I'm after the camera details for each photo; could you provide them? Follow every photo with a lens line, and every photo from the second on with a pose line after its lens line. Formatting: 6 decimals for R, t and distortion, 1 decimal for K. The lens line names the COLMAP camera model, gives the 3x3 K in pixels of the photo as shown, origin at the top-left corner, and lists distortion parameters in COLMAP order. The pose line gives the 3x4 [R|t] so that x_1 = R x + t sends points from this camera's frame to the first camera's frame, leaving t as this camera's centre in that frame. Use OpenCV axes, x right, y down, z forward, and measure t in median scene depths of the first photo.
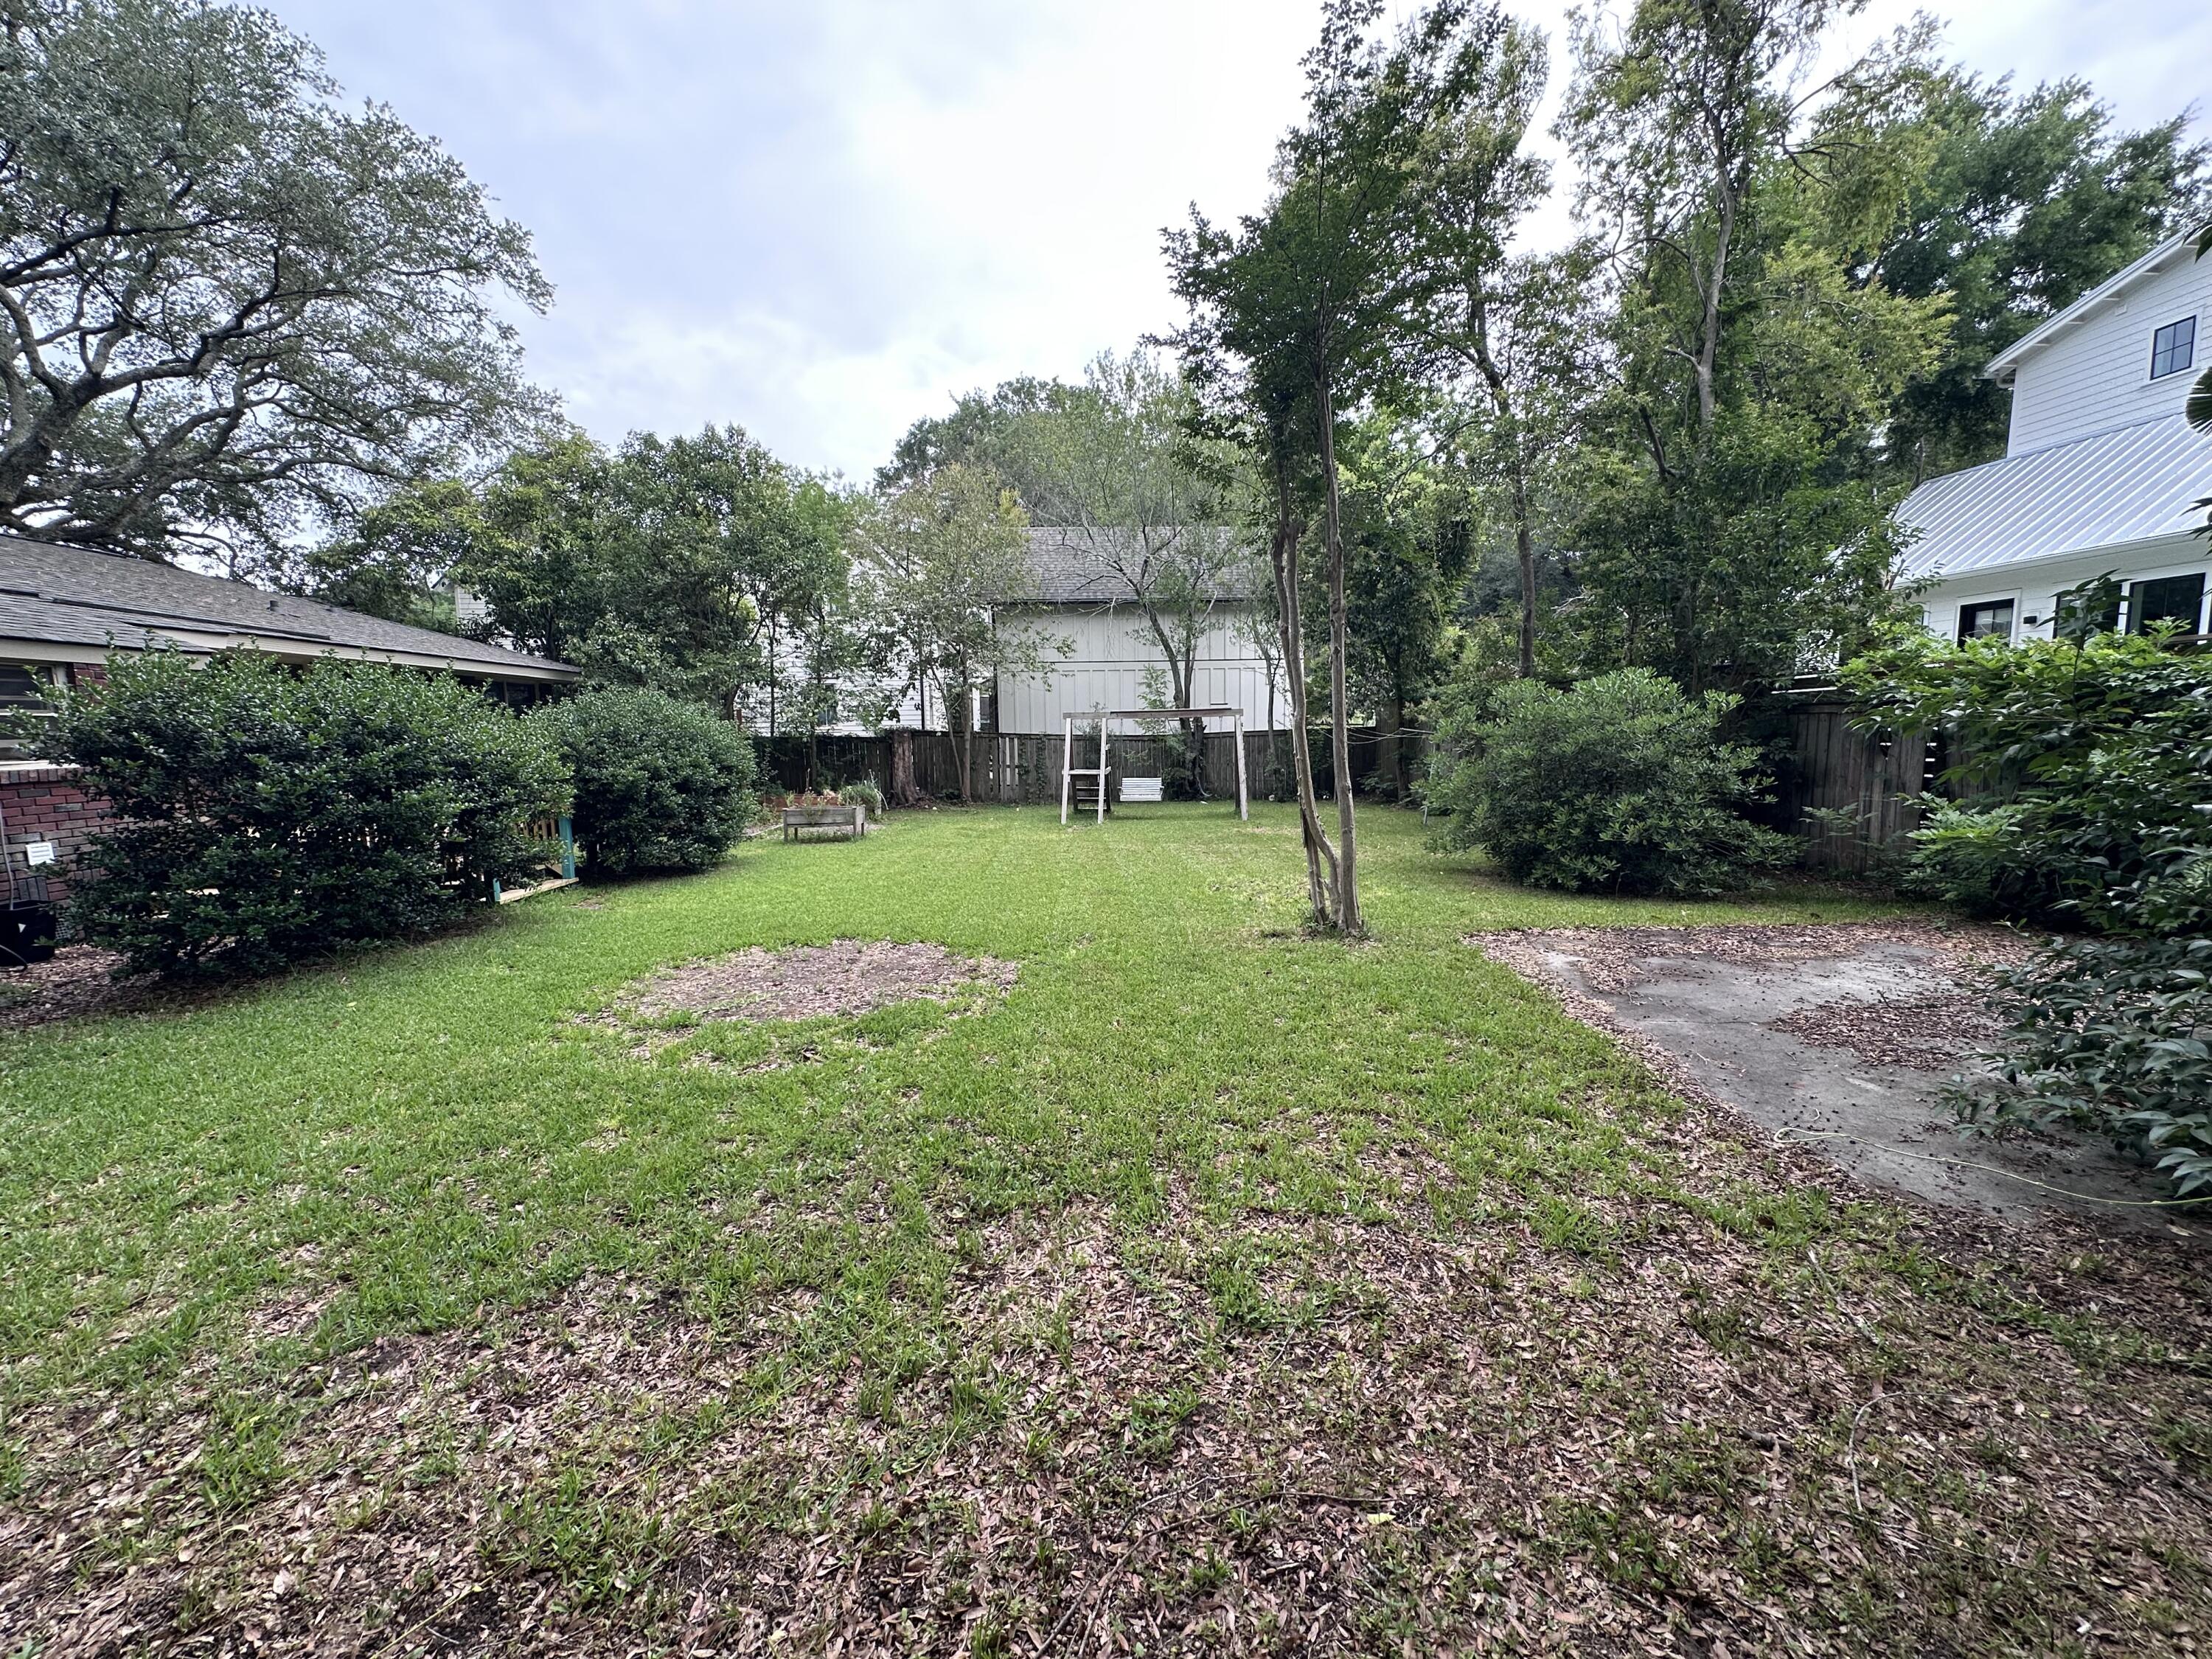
lens RADIAL K [[880.9, 0, 1104.1], [0, 880.9, 824.9], [0, 0, 1]] dist [0.001559, -0.000114]
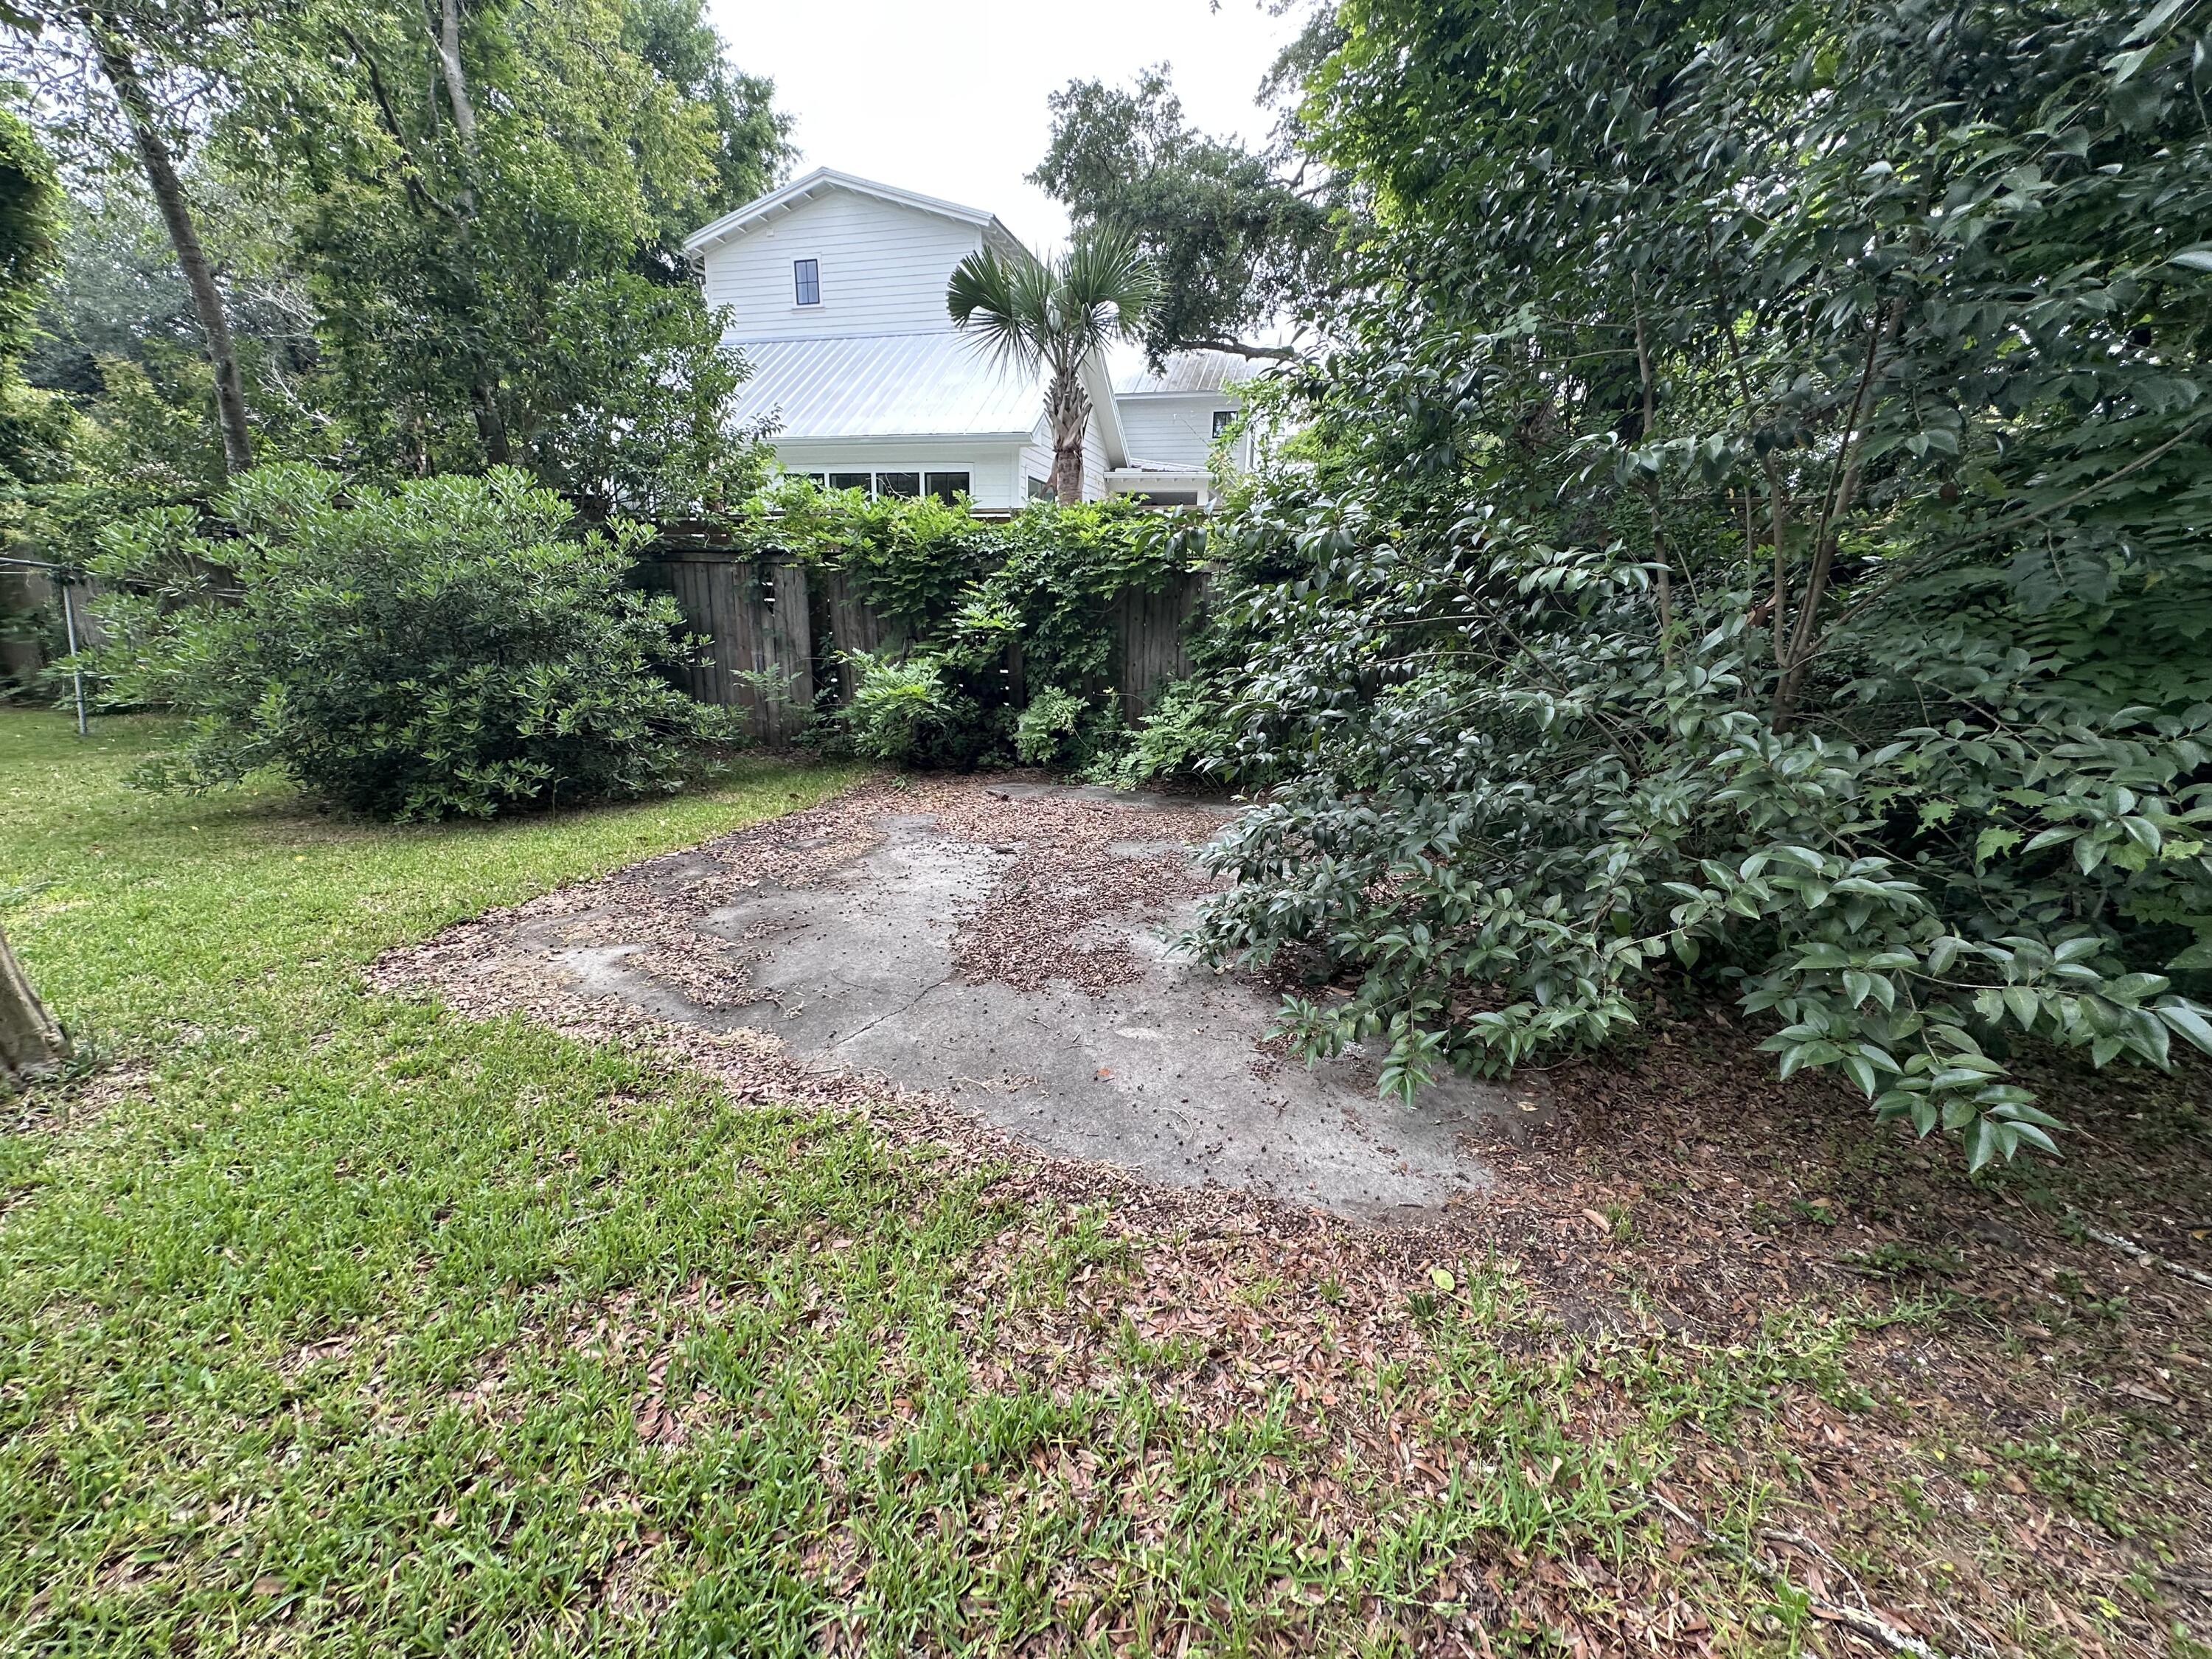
lens RADIAL K [[880.9, 0, 1107.2], [0, 880.9, 826.7], [0, 0, 1]] dist [0.001559, -0.000114]
pose [[0.328009, -0.211659, 0.920658, 0.047199], [0.070079, 0.977343, 0.199723, -0.009138], [-0.942072, -0.000993, 0.335410, 0.194405]]
